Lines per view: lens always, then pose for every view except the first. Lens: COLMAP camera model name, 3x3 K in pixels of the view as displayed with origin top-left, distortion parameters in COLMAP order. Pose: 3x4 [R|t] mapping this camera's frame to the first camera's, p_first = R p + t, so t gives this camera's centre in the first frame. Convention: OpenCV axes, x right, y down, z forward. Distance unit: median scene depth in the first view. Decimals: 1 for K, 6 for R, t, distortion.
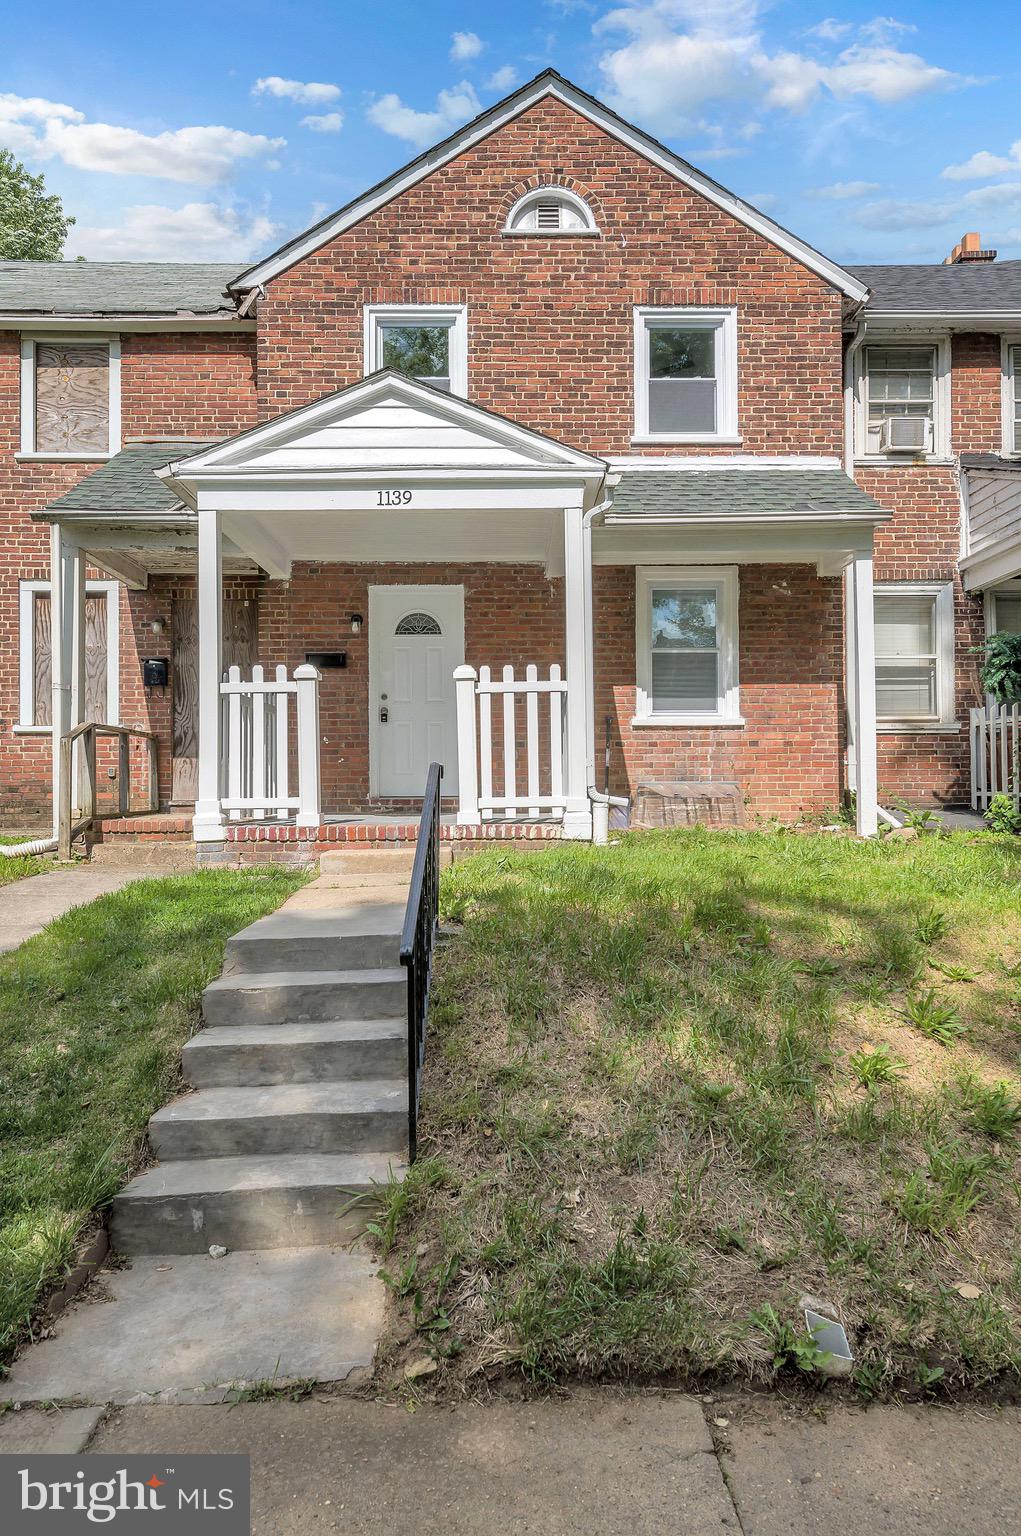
lens RADIAL K [[973.2, 0, 511.9], [0, 973.2, 775.0], [0, 0, 1]] dist [0.024924, -0.006507]
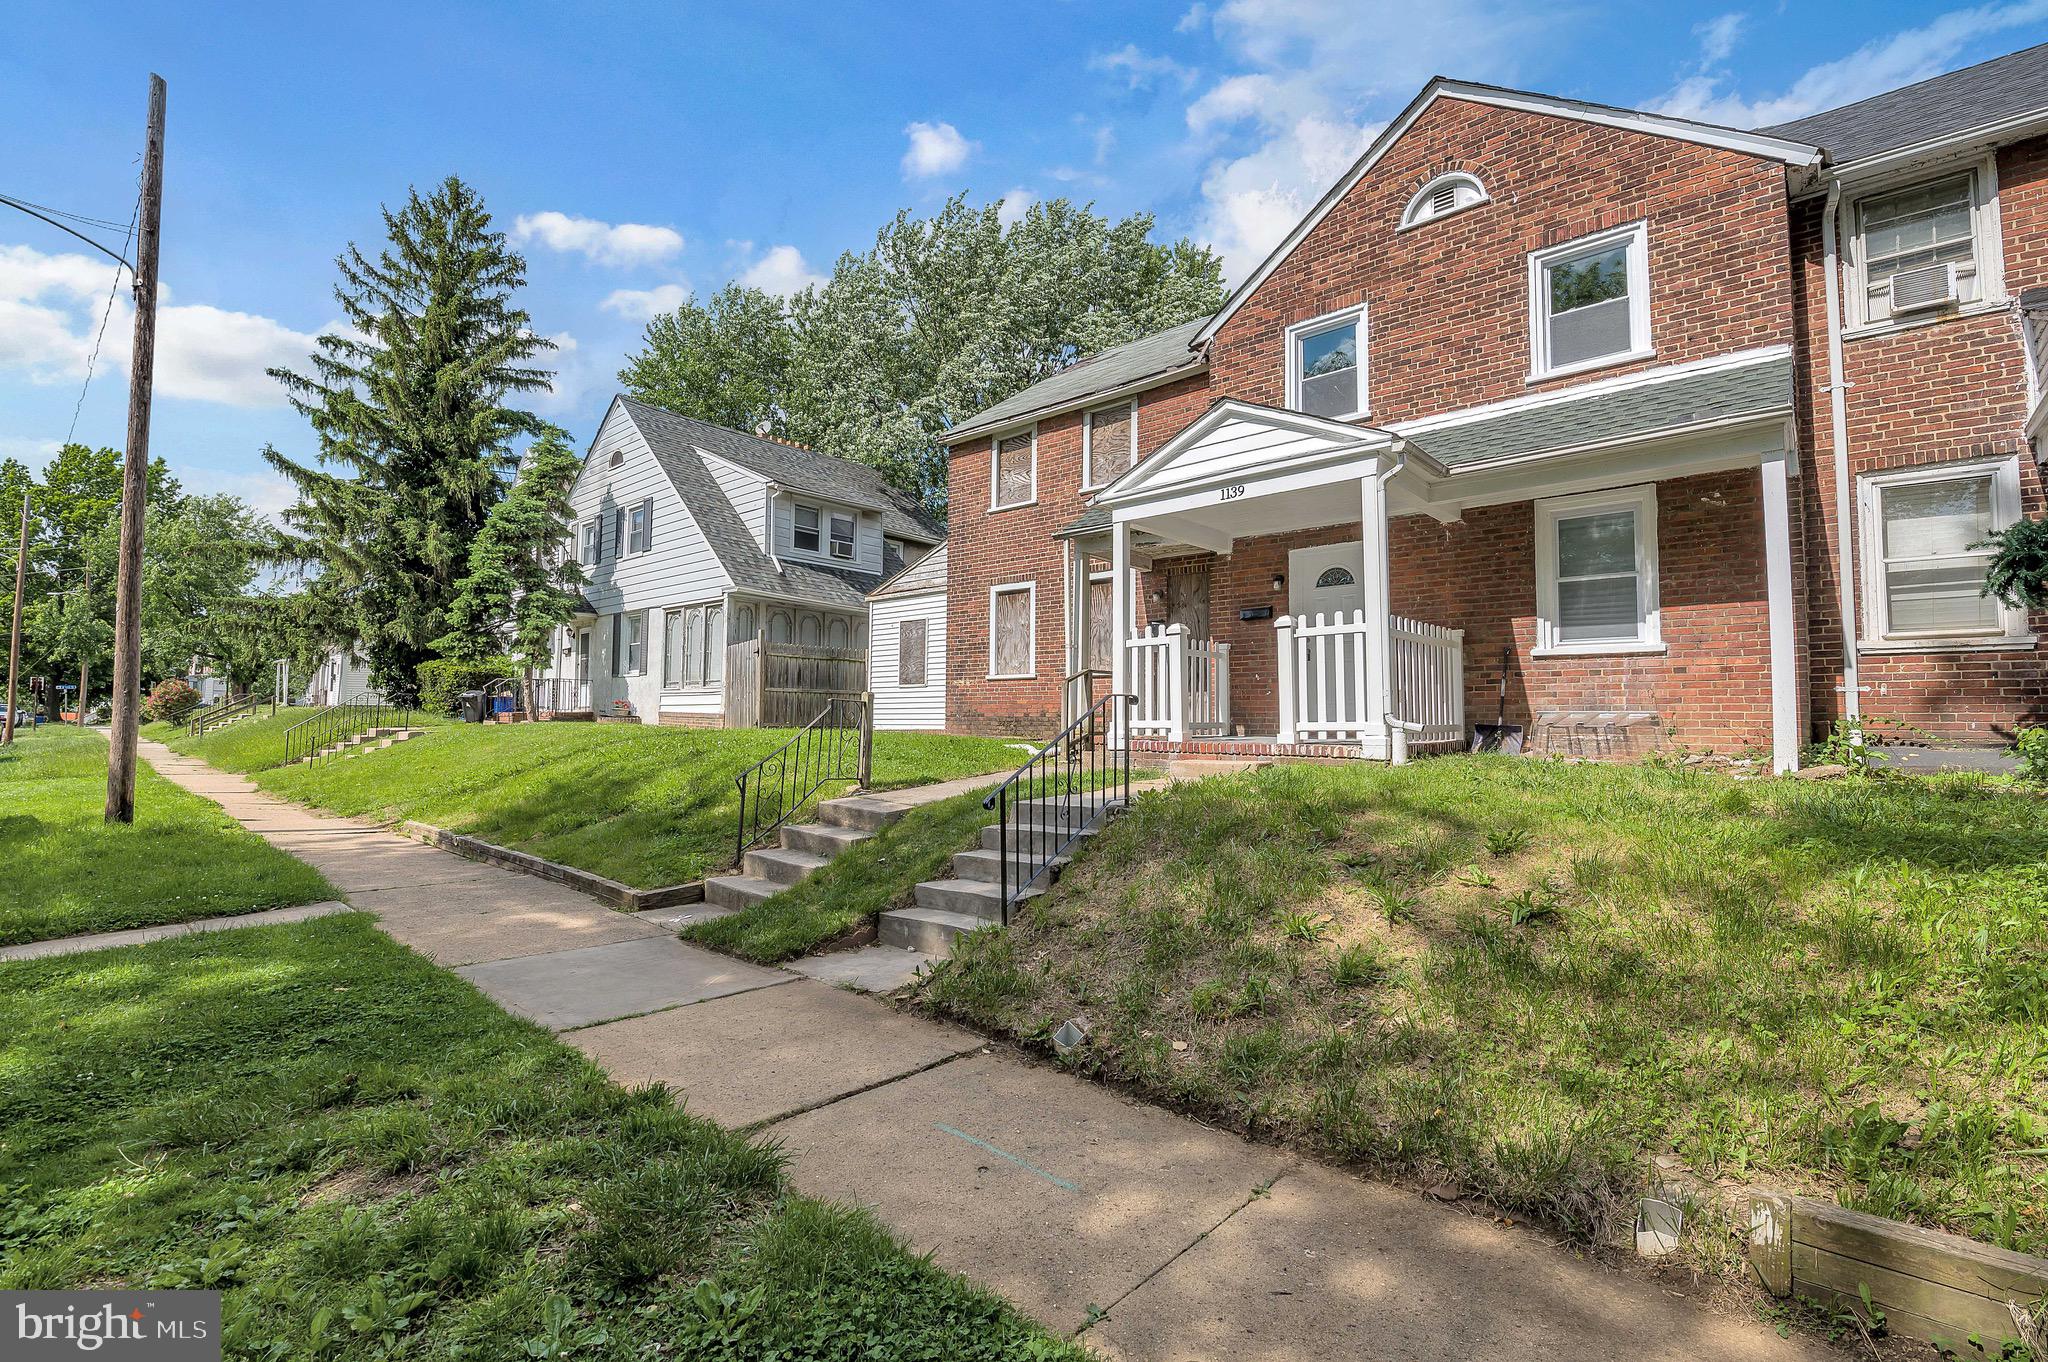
lens RADIAL K [[885.1, 0, 1007.4], [0, 885.1, 679.1], [0, 0, 1]] dist [-0.006525, -0.006609]
pose [[0.724987, -0.020970, -0.688443, 0.360036], [-0.001236, 0.999495, -0.031746, 0.003572], [0.688762, 0.023866, 0.724595, -0.048658]]
